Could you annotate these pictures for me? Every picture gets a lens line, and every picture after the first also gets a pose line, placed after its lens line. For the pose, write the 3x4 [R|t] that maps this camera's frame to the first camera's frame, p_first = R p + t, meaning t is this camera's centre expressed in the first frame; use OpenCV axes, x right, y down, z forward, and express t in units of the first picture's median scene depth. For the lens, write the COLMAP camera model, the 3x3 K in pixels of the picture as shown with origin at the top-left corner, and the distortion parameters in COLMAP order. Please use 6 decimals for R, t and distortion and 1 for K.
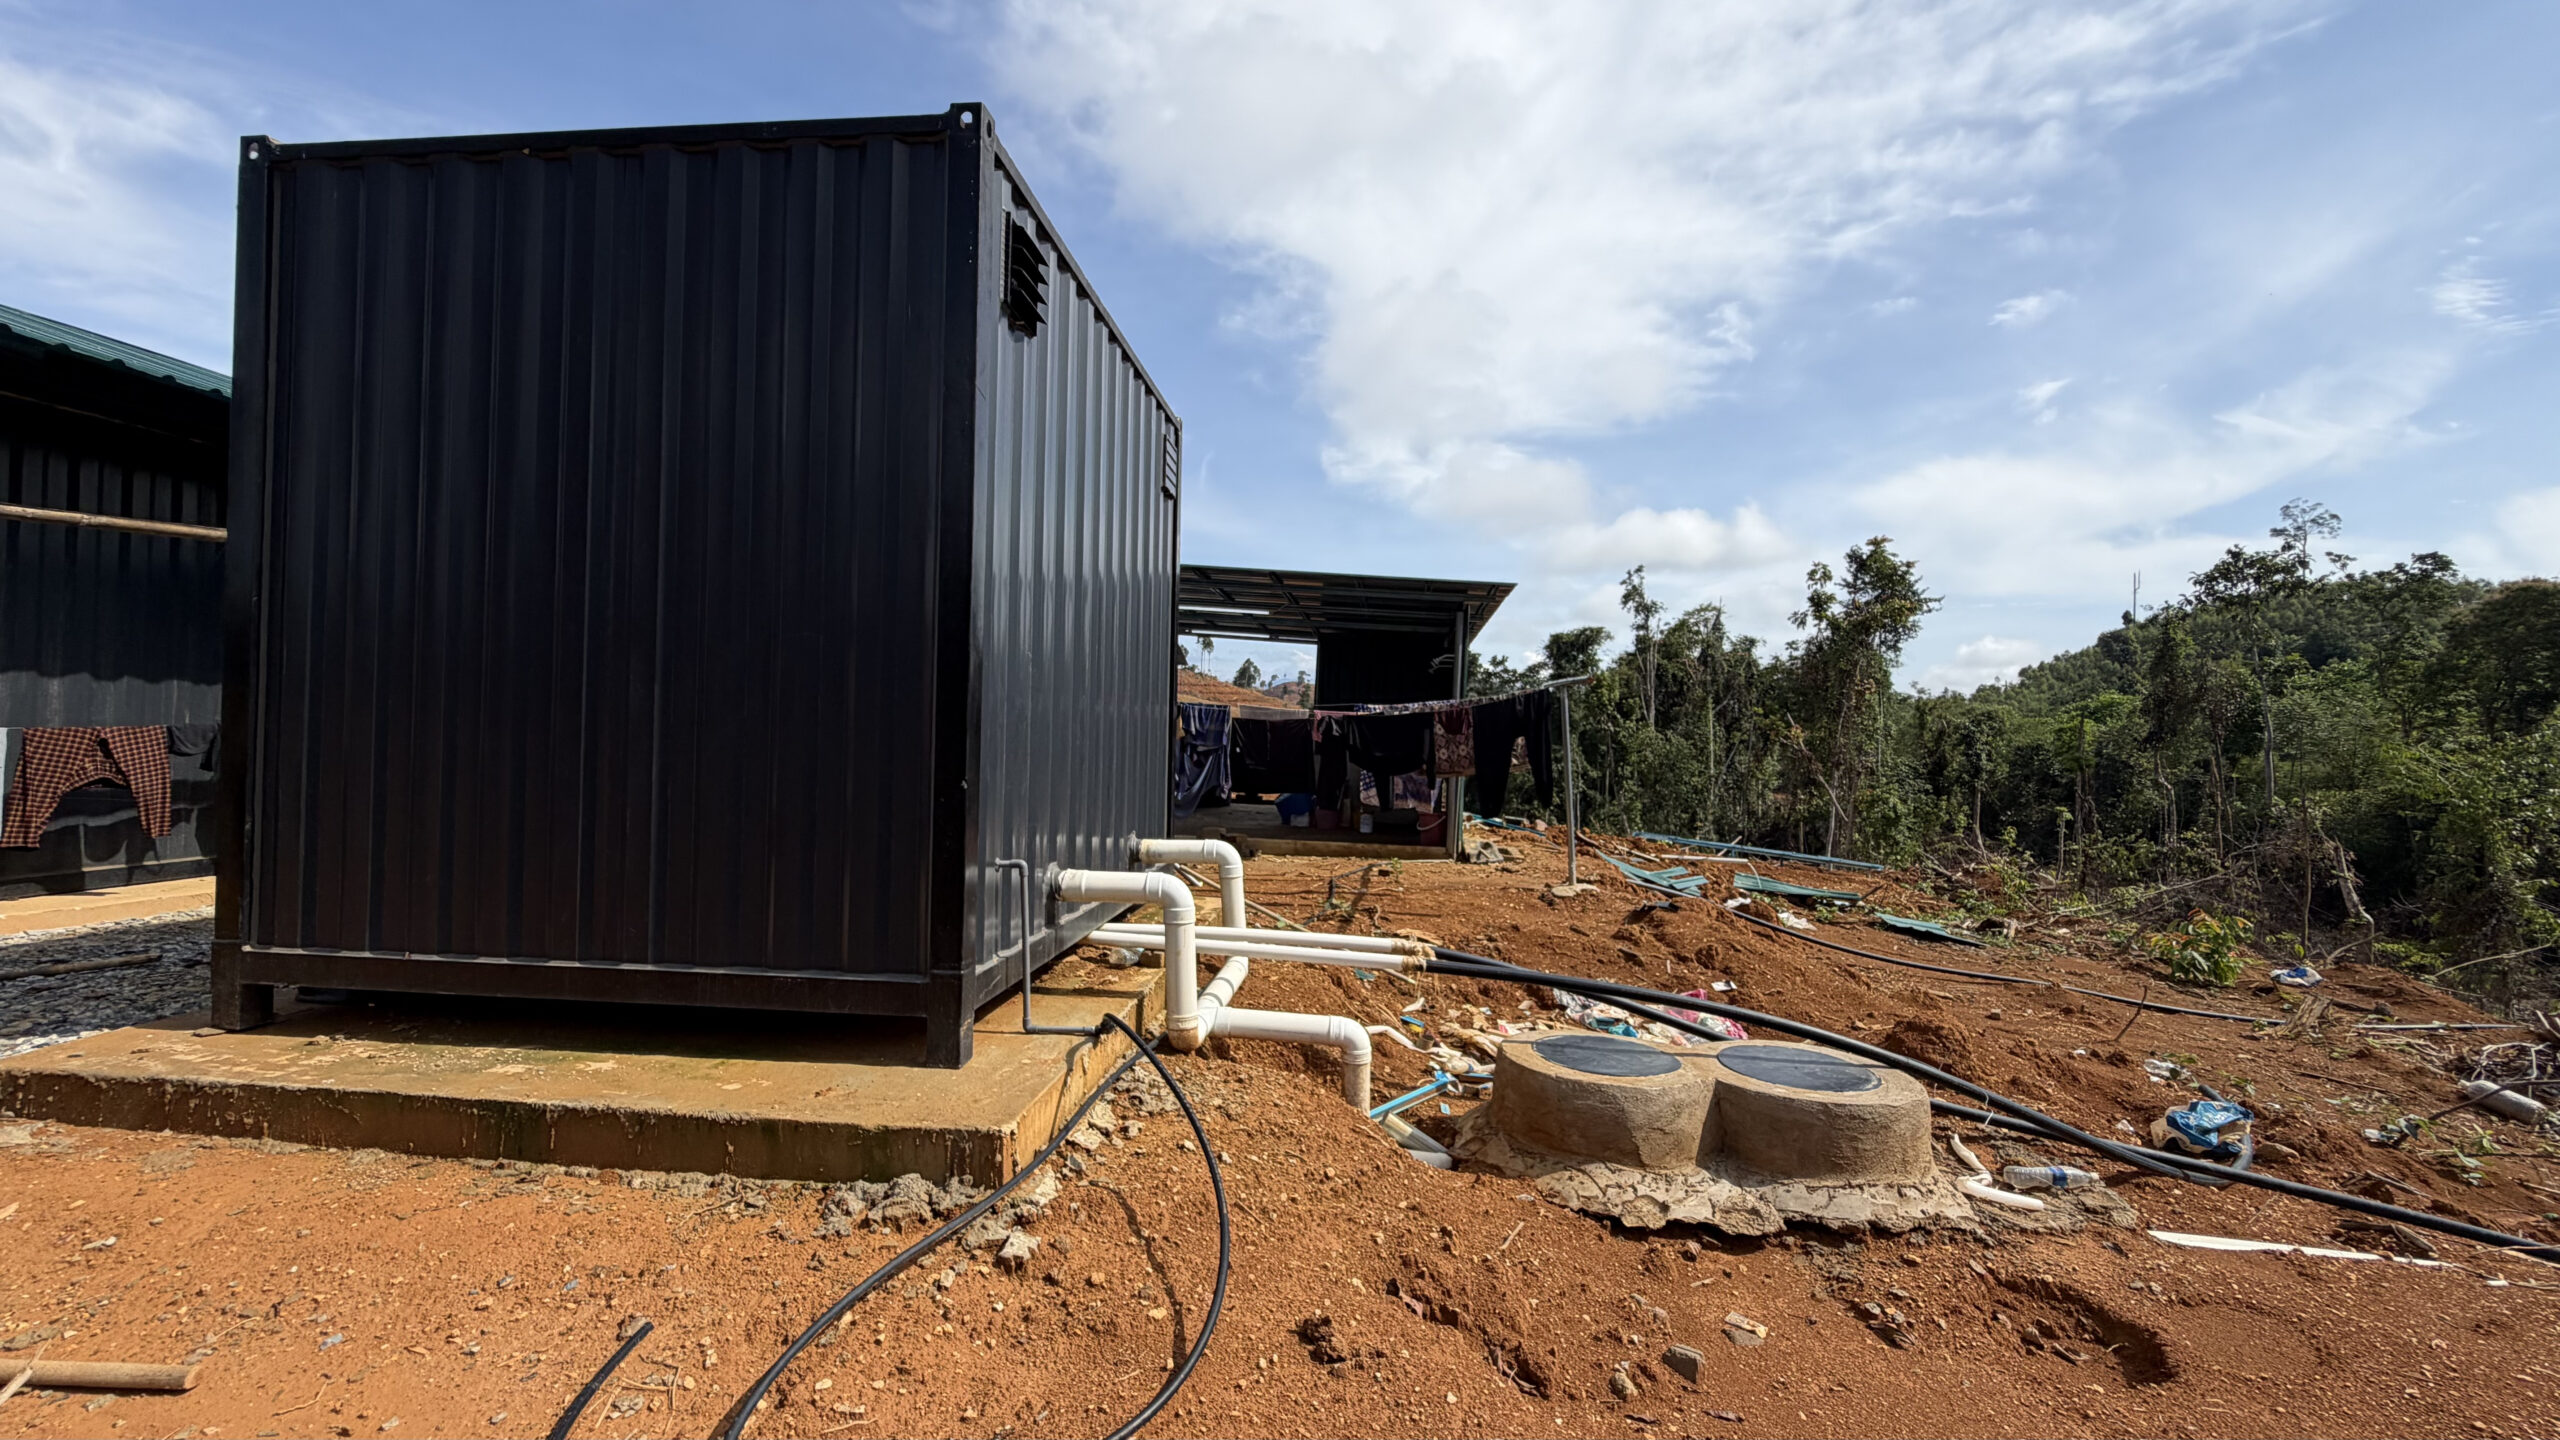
lens RADIAL K [[1023.3, 0, 1273.2], [0, 1023.3, 722.7], [0, 0, 1]] dist [-0.000522, 0.000413]
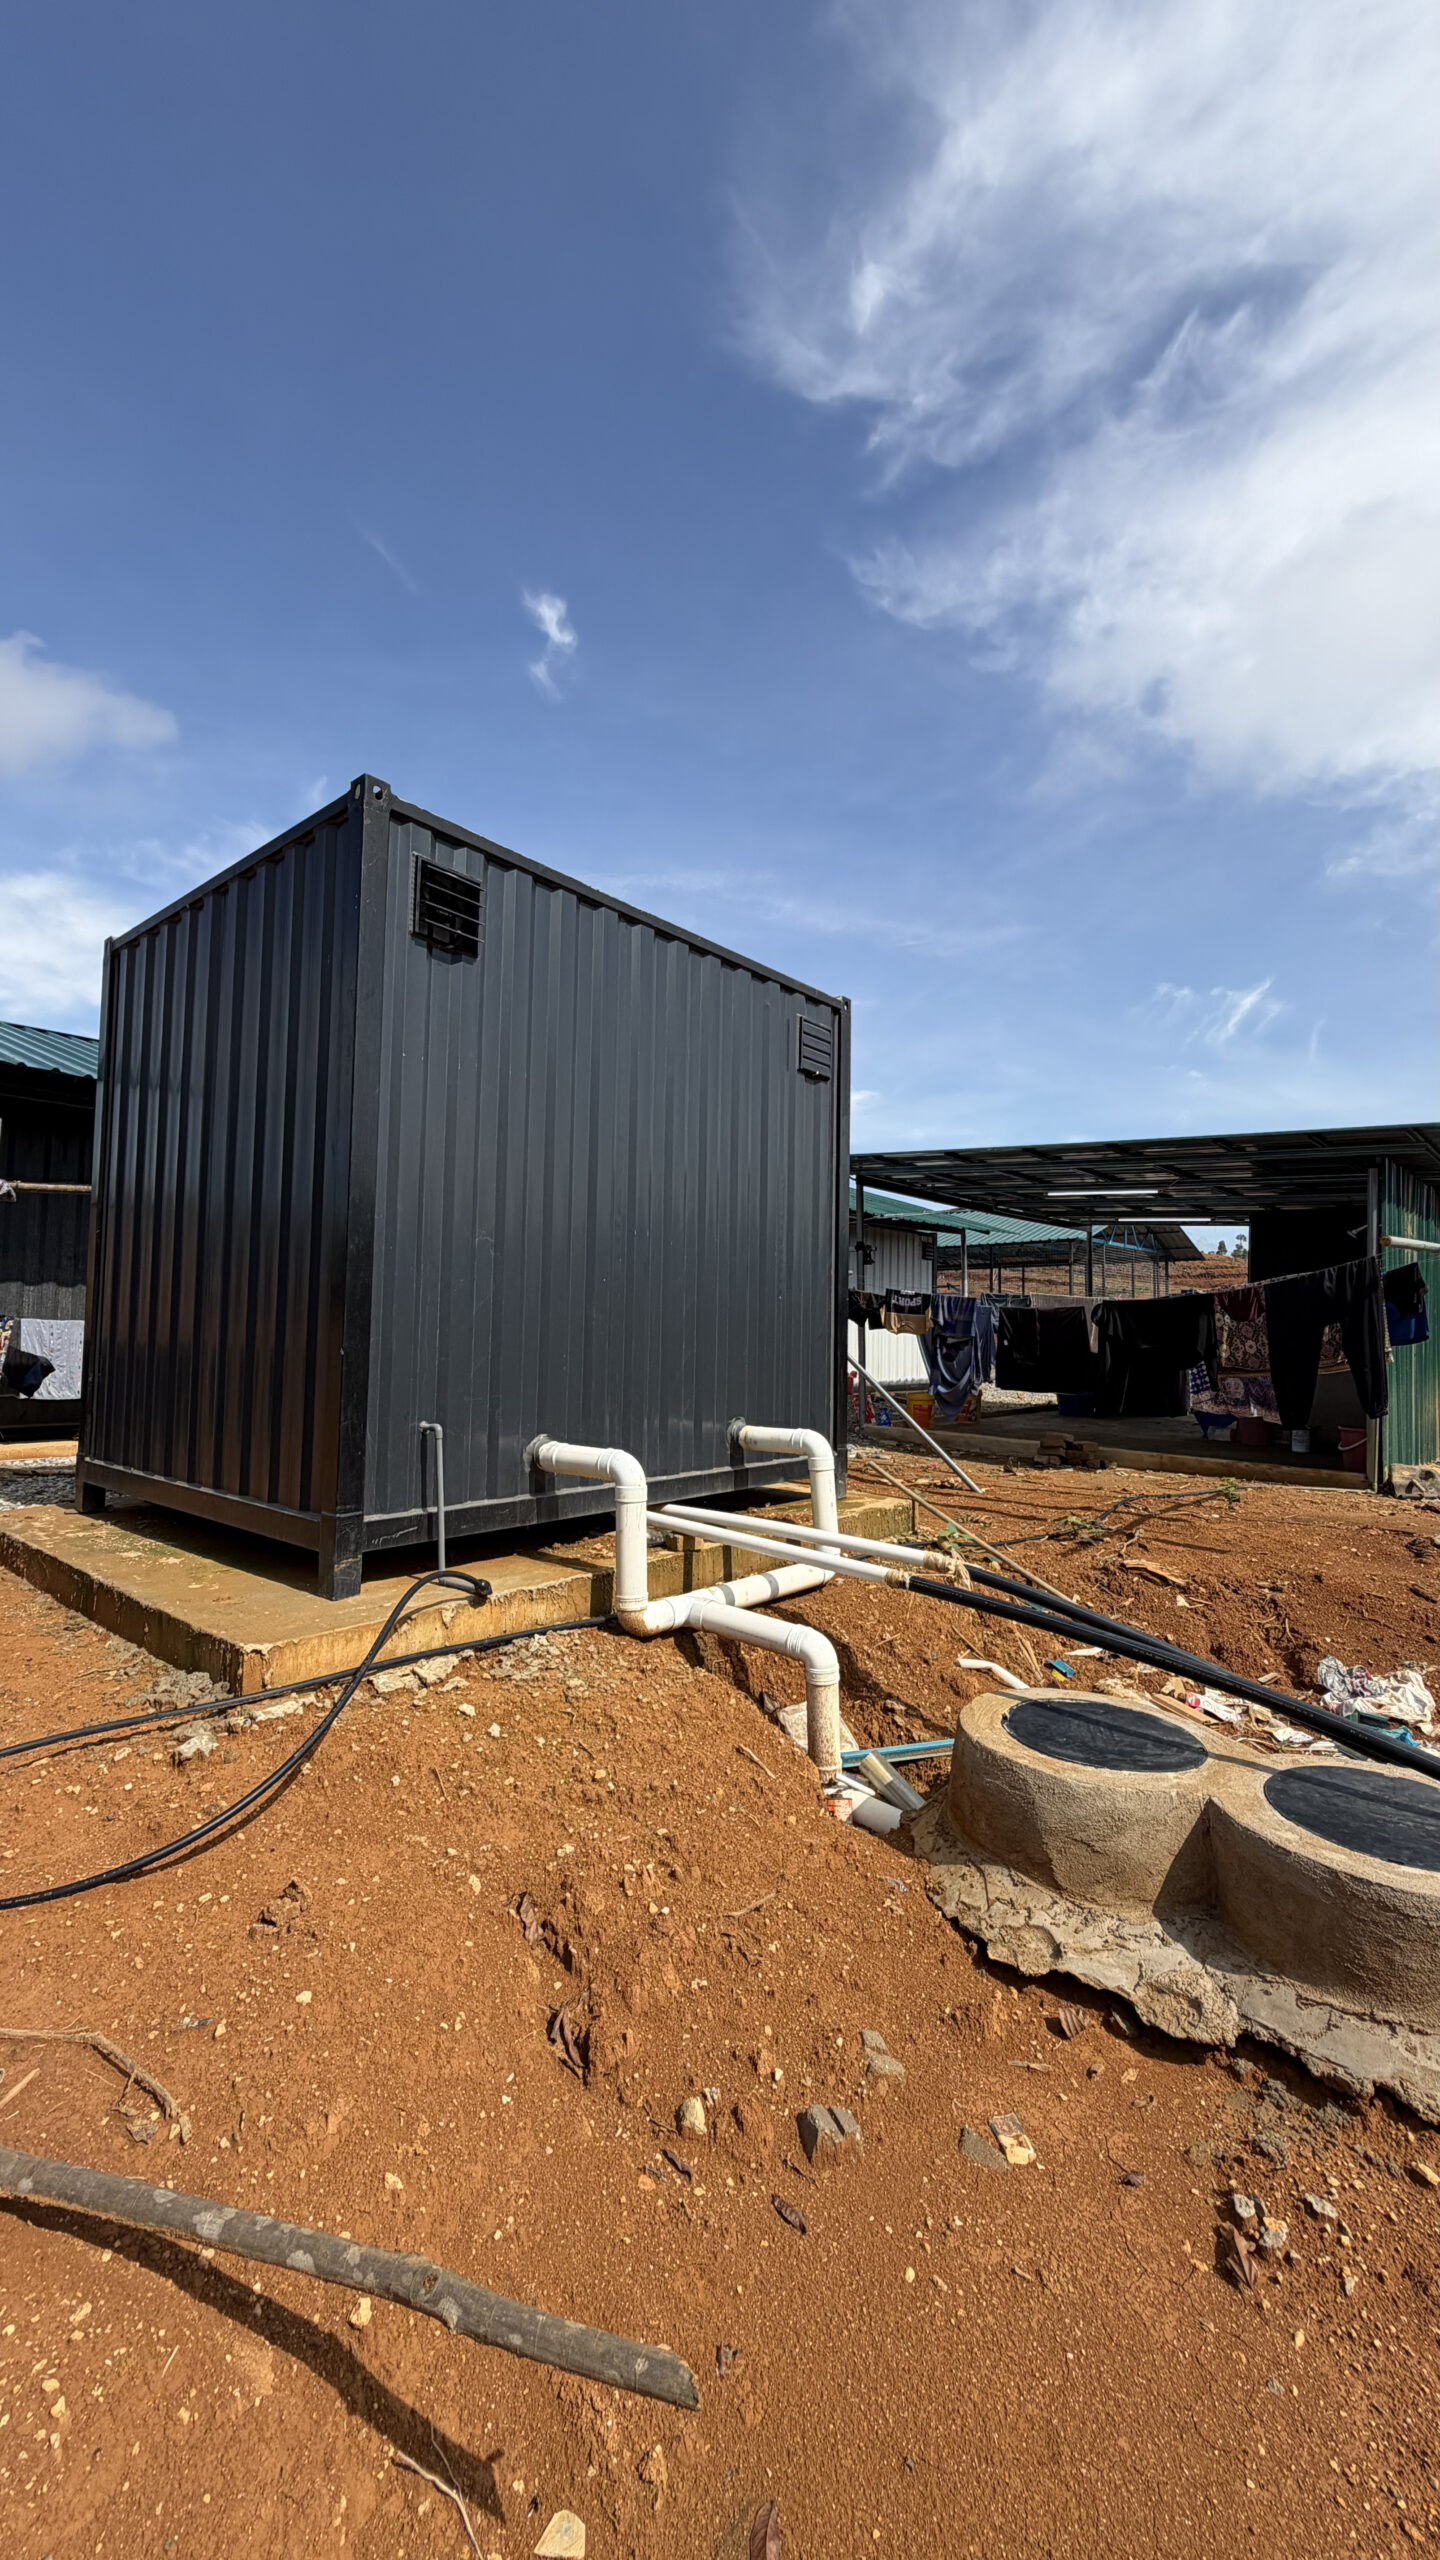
lens RADIAL K [[1023.3, 0, 719.0], [0, 1023.3, 1269.2], [0, 0, 1]] dist [-0.000522, 0.000413]
pose [[0.823681, -0.040844, -0.565581, 0.587060], [0.006843, 0.998046, -0.062109, 0.035953], [0.567012, 0.047288, 0.822351, 0.239090]]
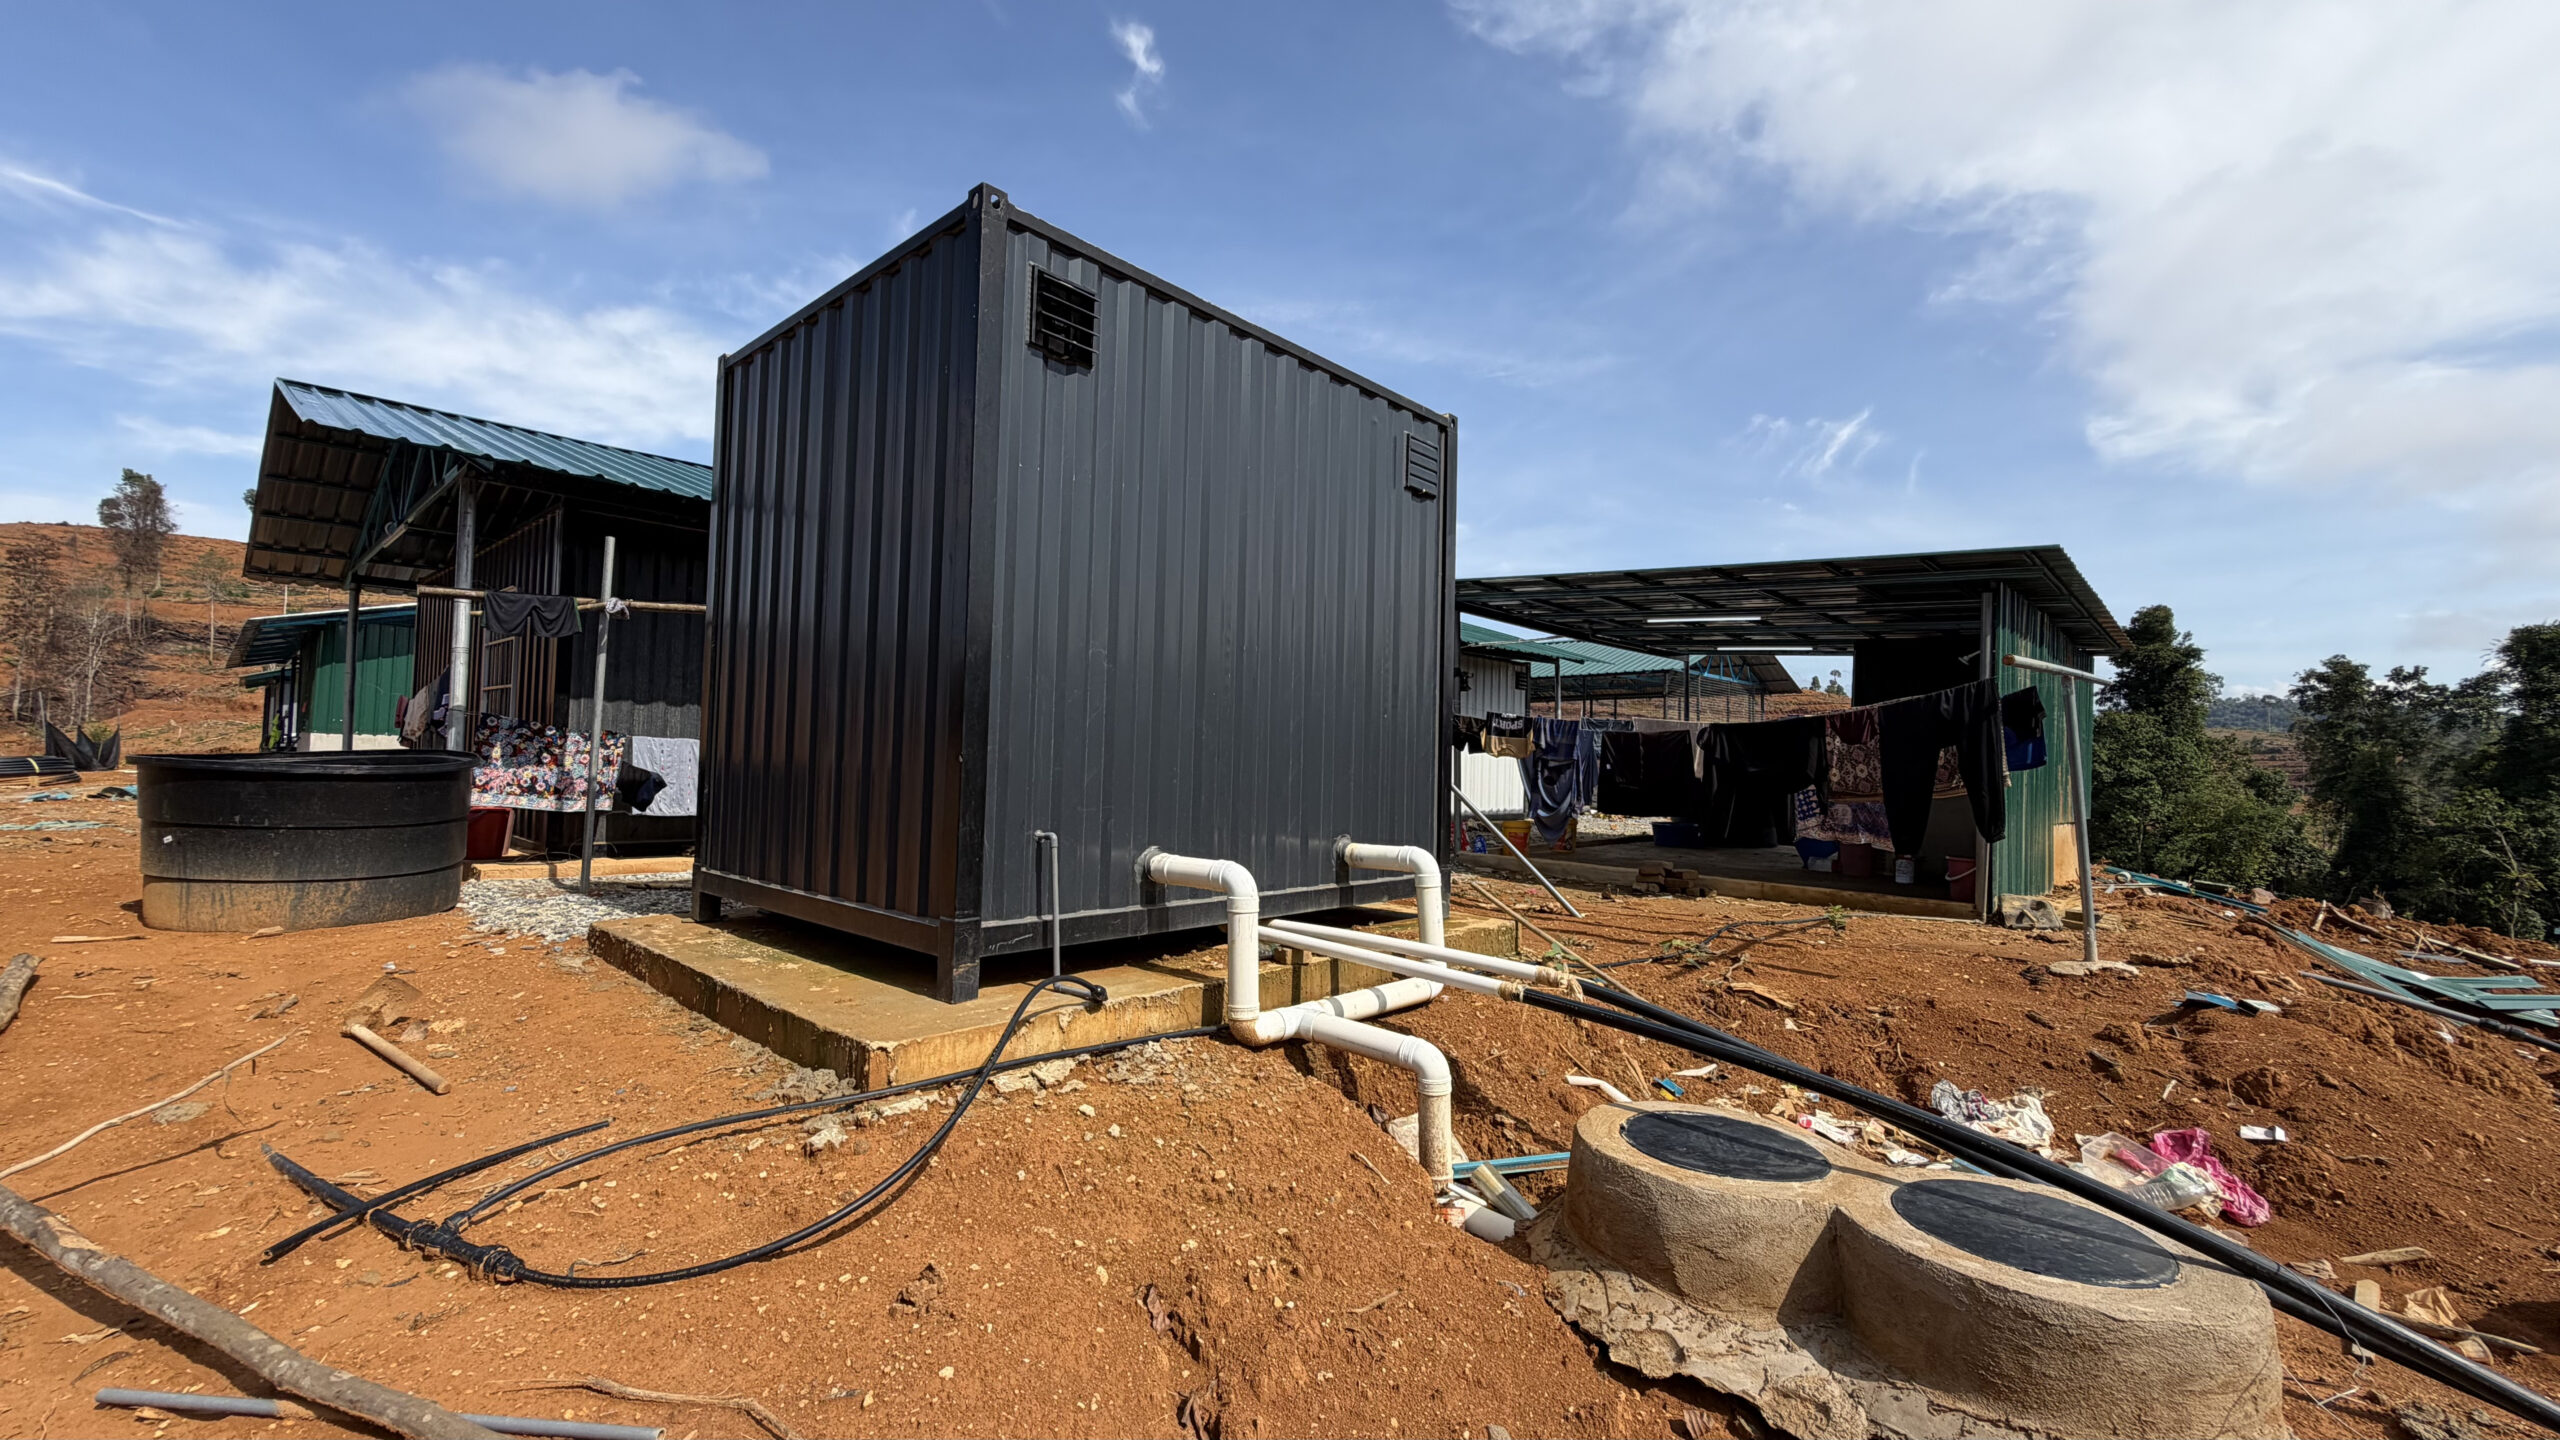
lens RADIAL K [[1023.3, 0, 1275.7], [0, 1023.3, 718.0], [0, 0, 1]] dist [-0.000522, 0.000413]
pose [[0.807642, -0.027113, -0.589049, 0.562957], [-0.000718, 0.998896, -0.046963, 0.057613], [0.589673, 0.038352, 0.806731, 0.224243]]
